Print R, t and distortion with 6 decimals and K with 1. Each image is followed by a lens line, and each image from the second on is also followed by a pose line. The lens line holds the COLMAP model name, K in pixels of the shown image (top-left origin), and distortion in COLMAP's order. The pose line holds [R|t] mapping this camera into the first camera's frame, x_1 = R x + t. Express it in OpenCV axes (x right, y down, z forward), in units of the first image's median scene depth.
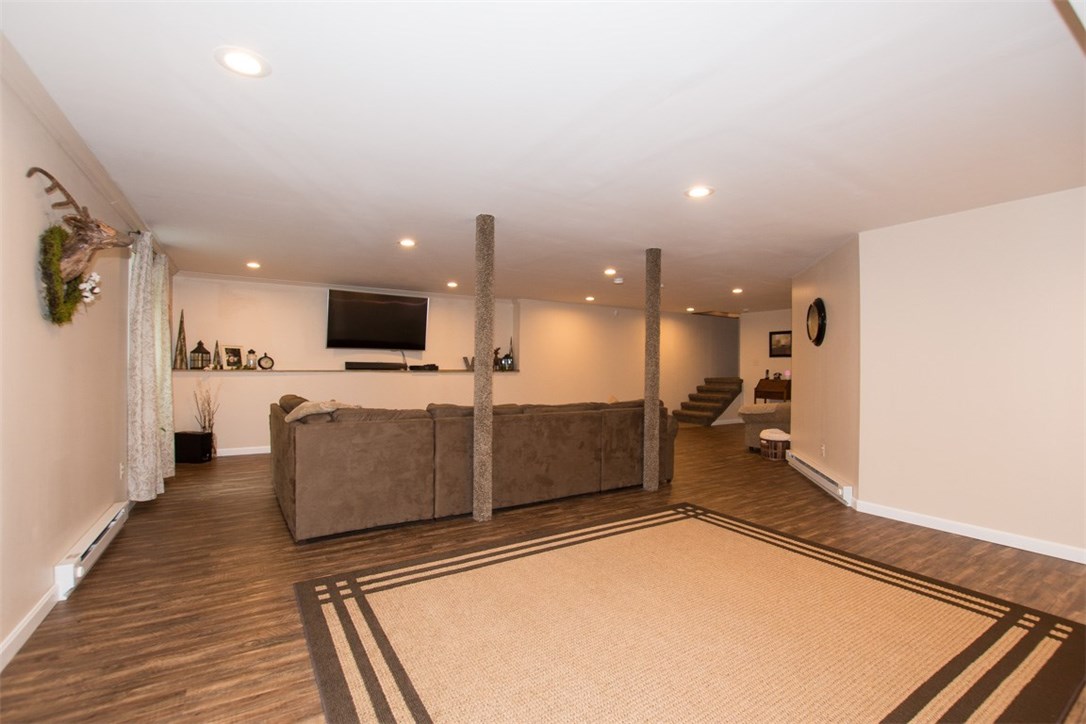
lens RADIAL K [[480.0, 0, 538.7], [0, 480.0, 365.4], [0, 0, 1]] dist [-0.032075, 0.003412]
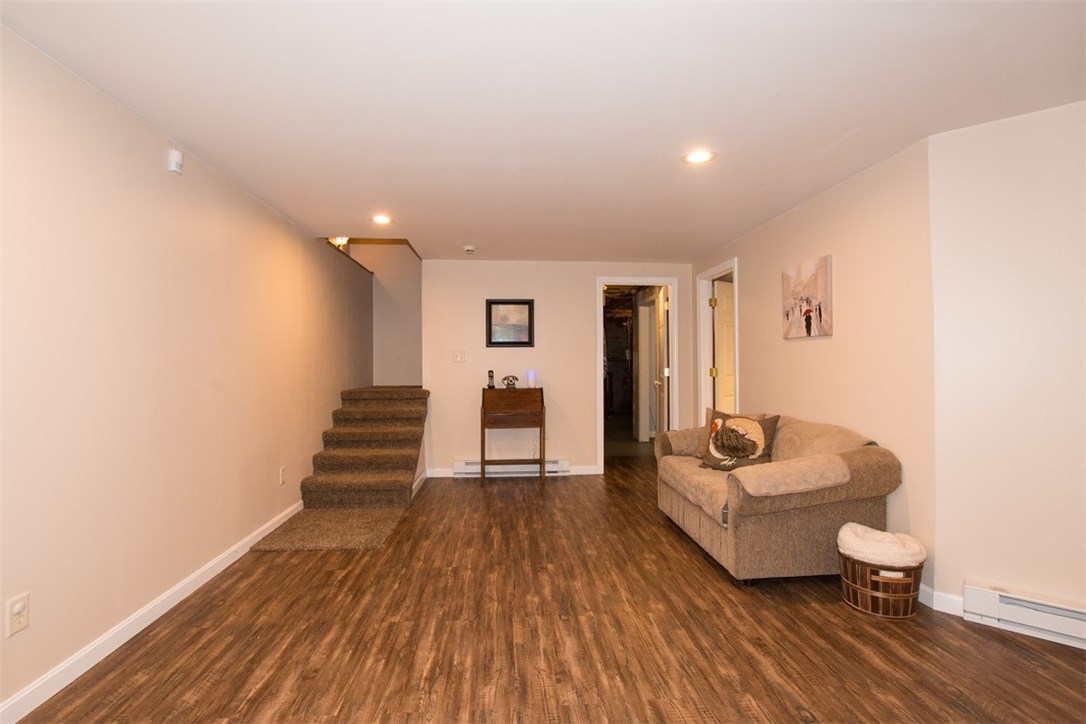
lens RADIAL K [[480.0, 0, 534.8], [0, 480.0, 358.4], [0, 0, 1]] dist [-0.032075, 0.003412]
pose [[0.465742, -0.000379, 0.884920, 0.034451], [0.005362, 0.999983, -0.002394, -0.002610], [-0.884904, 0.005860, 0.465736, 0.713831]]
